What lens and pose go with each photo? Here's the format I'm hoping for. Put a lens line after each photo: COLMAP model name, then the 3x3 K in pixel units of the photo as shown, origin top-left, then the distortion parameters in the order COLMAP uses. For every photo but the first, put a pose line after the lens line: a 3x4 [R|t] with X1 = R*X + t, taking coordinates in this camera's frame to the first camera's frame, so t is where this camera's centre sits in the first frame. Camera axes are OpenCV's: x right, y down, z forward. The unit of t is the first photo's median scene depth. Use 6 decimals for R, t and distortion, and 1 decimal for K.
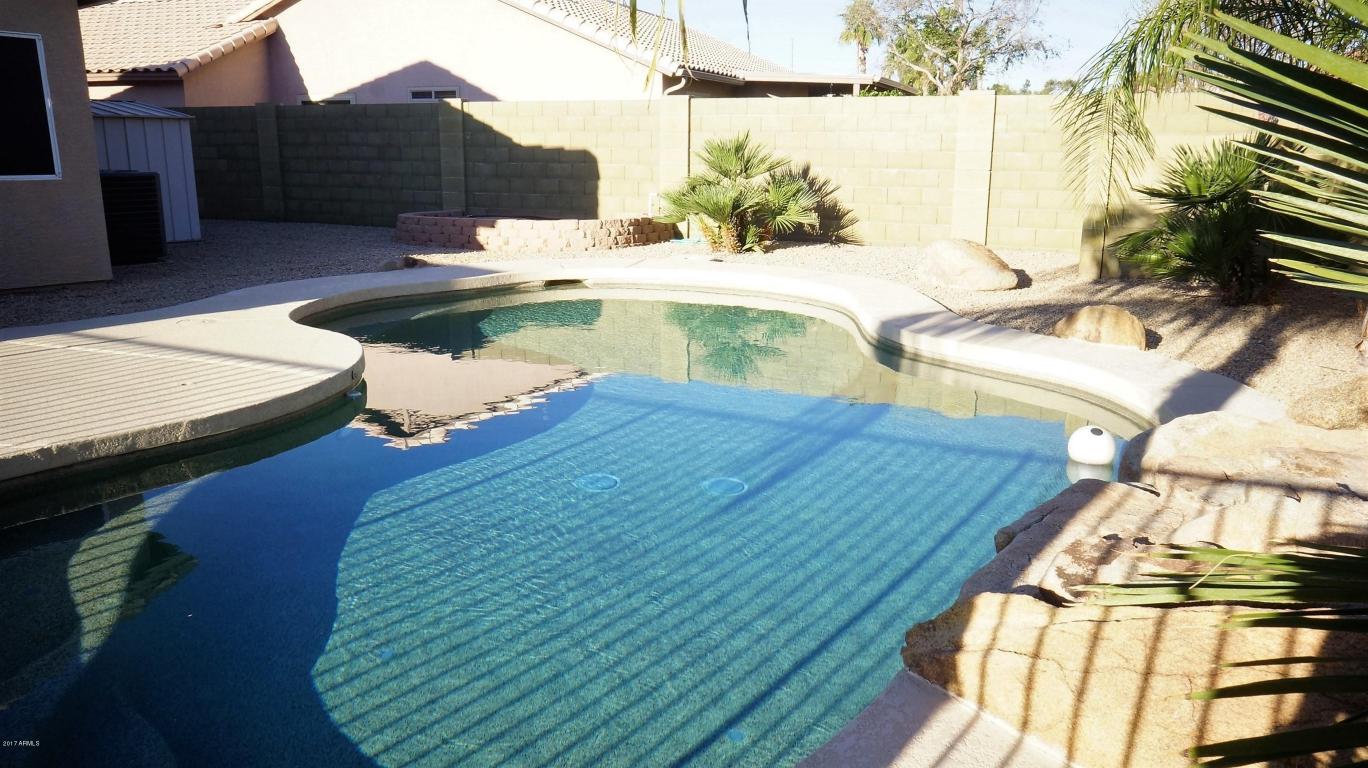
lens RADIAL K [[993.9, 0, 684.0], [0, 993.9, 384.0], [0, 0, 1]] dist [-0.056115, 0.103420]
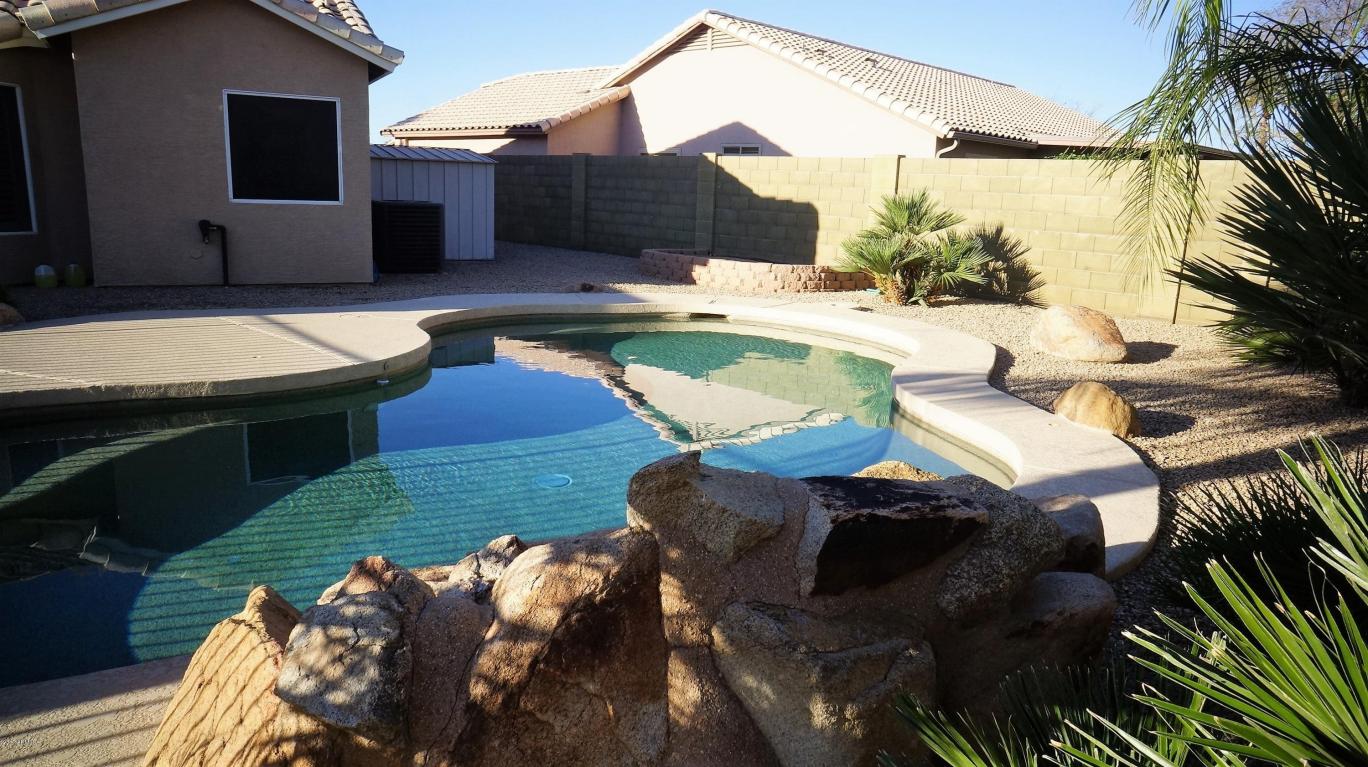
lens RADIAL K [[905.0, 0, 713.8], [0, 905.0, 381.0], [0, 0, 1]] dist [-0.010360, 0.000181]
pose [[0.924040, 0.113649, -0.365013, 0.197594], [-0.127908, 0.991672, -0.015040, -0.011082], [0.360264, 0.060585, 0.930881, 0.040347]]
